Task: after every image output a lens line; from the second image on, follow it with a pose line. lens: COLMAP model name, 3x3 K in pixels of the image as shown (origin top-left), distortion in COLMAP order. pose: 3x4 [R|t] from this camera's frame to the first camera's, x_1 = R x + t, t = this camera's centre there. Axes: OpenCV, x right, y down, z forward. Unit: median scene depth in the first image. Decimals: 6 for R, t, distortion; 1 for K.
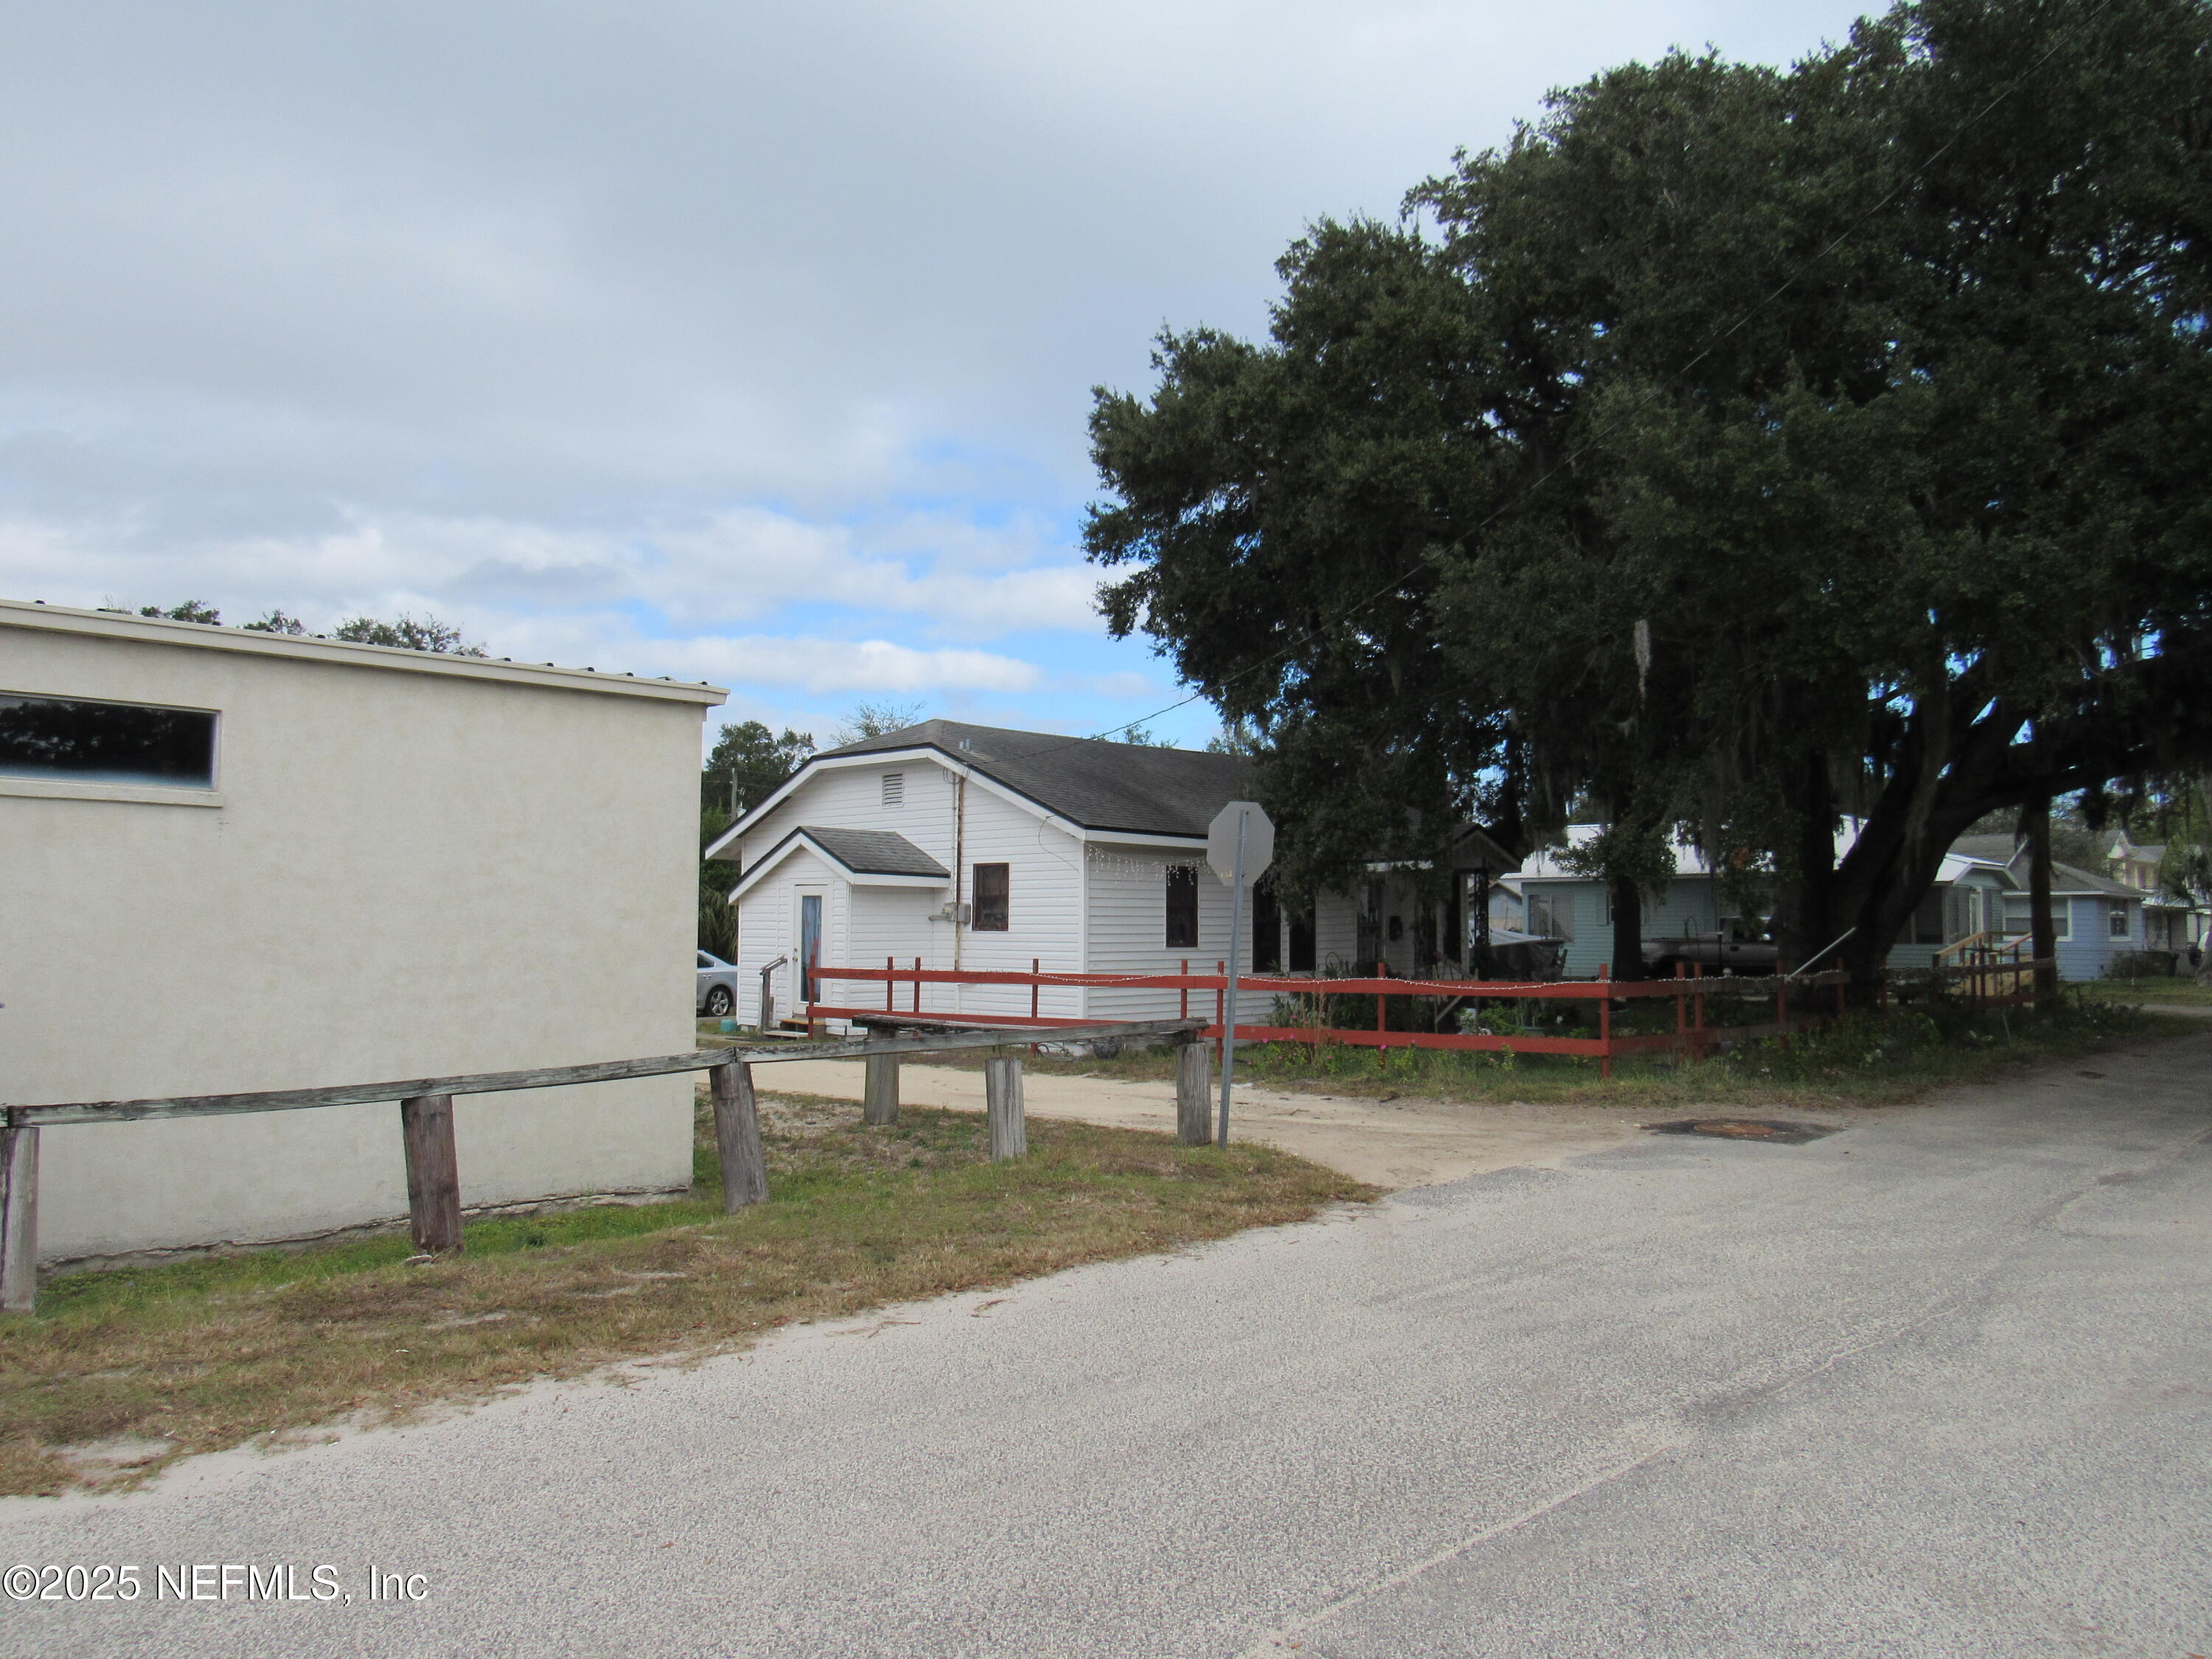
lens RADIAL K [[1591.1, 0, 1106.0], [0, 1591.1, 829.5], [0, 0, 1]] dist [-0.040469, -0.001411]
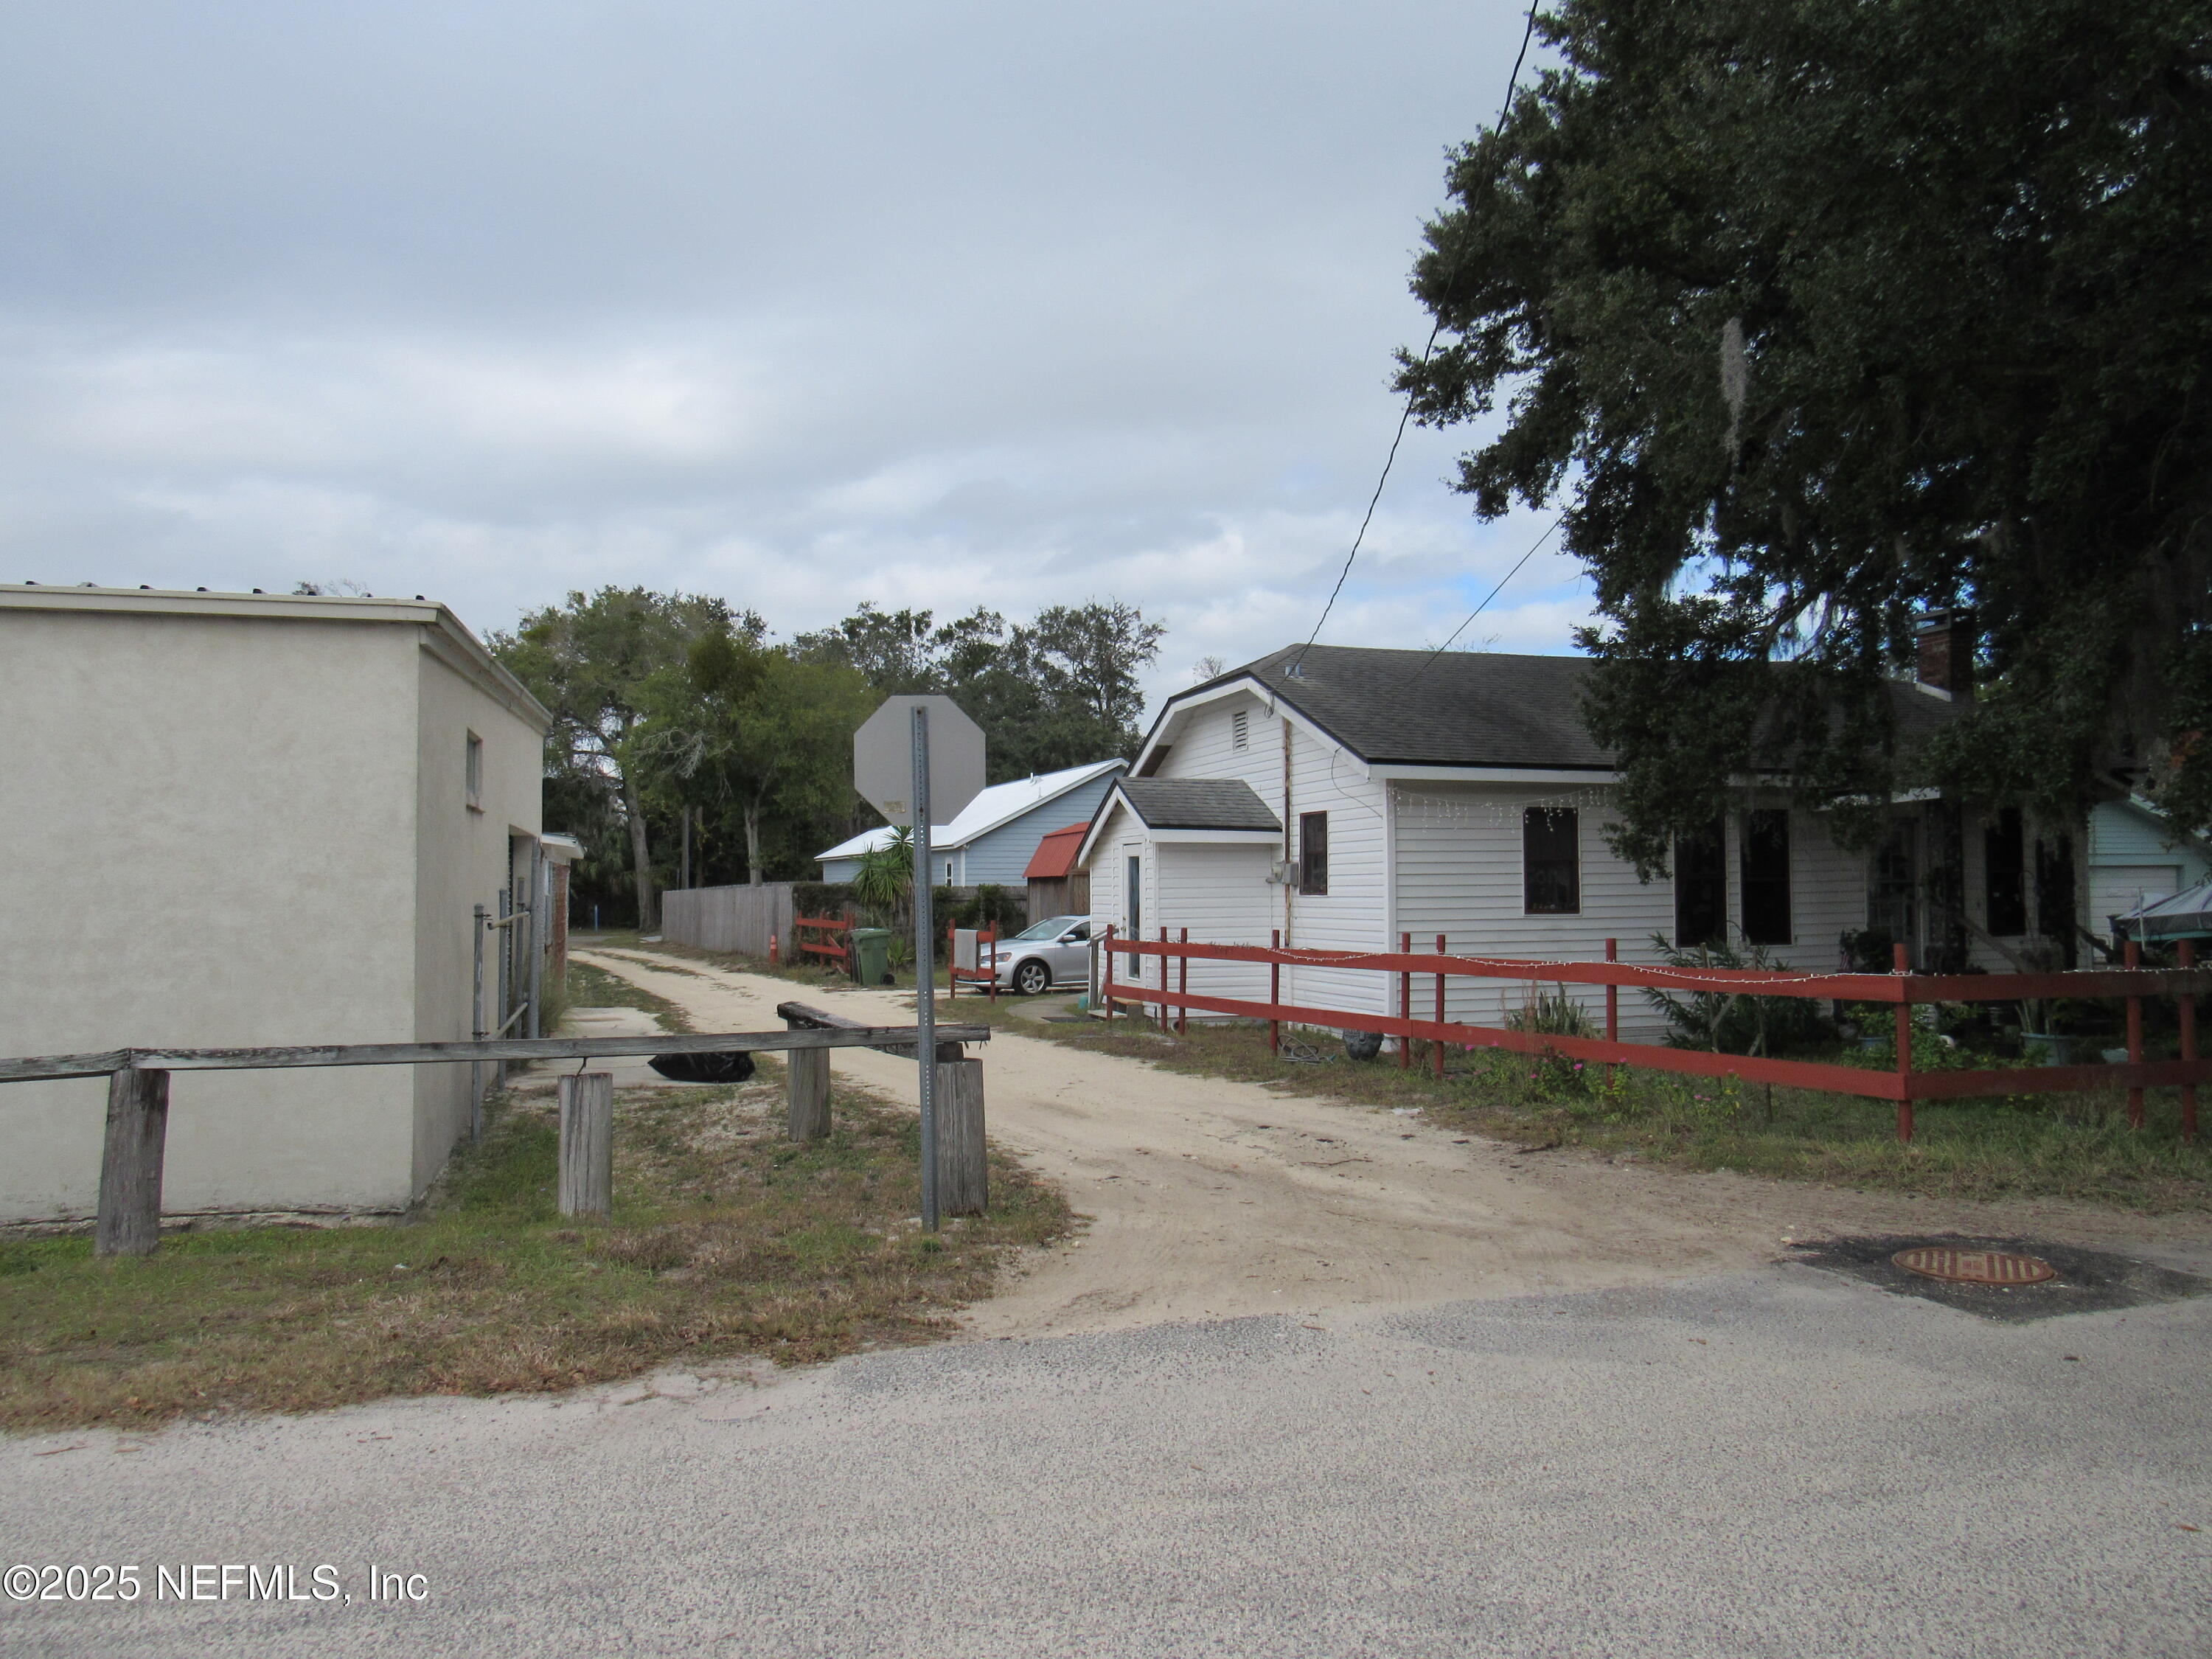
lens RADIAL K [[1591.1, 0, 1106.0], [0, 1591.1, 829.5], [0, 0, 1]] dist [-0.040469, -0.001411]
pose [[0.873662, -0.027761, -0.485740, 0.233486], [0.038399, 0.999191, 0.011960, 0.016464], [0.485015, -0.029101, 0.874022, 0.237432]]
